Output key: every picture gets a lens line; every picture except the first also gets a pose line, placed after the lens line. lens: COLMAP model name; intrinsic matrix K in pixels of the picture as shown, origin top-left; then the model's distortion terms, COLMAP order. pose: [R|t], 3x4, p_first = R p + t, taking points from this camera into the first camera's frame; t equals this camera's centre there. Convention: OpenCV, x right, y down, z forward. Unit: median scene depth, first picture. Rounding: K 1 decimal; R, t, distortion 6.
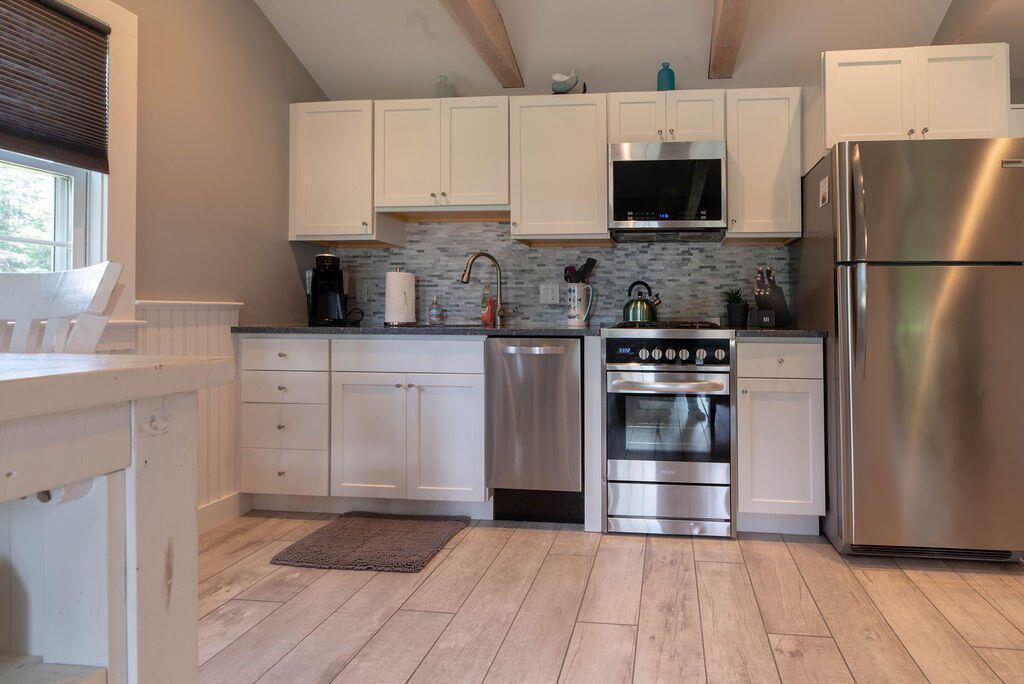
lens RADIAL K [[427.6, 0, 512.1], [0, 427.6, 310.8], [0, 0, 1]] dist [0.000421, 0.000159]
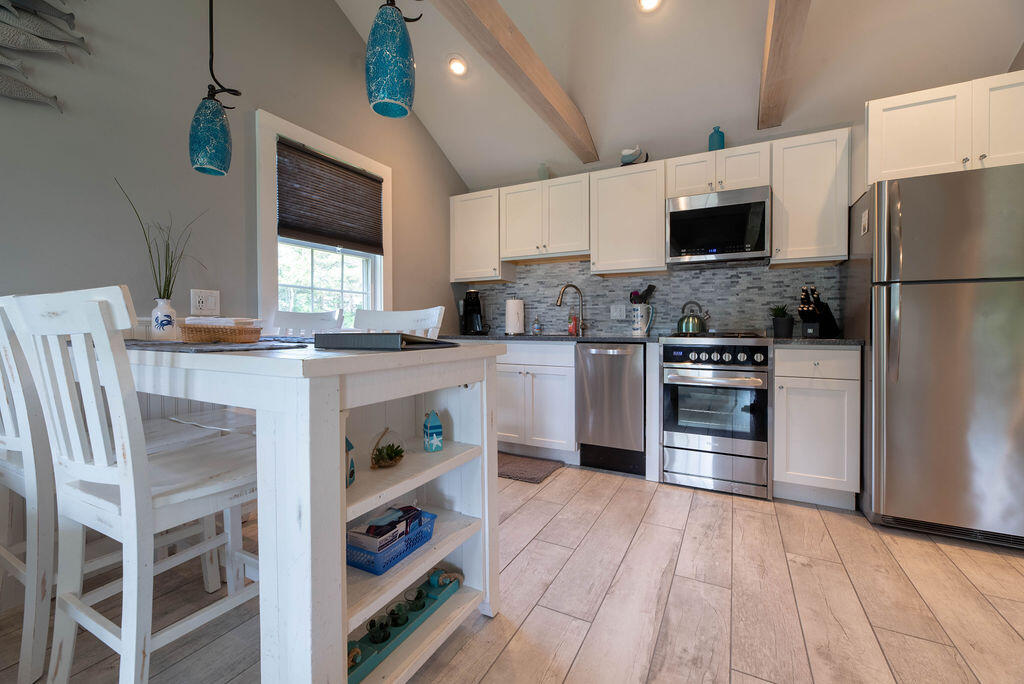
lens RADIAL K [[412.4, 0, 461.2], [0, 412.4, 336.0], [0, 0, 1]] dist [-0.000395, -0.000238]
pose [[0.971283, 0.000188, -0.237927, -0.092902], [0.006463, 0.999610, 0.027173, -0.002952], [0.237840, -0.027931, 0.970903, -0.427617]]
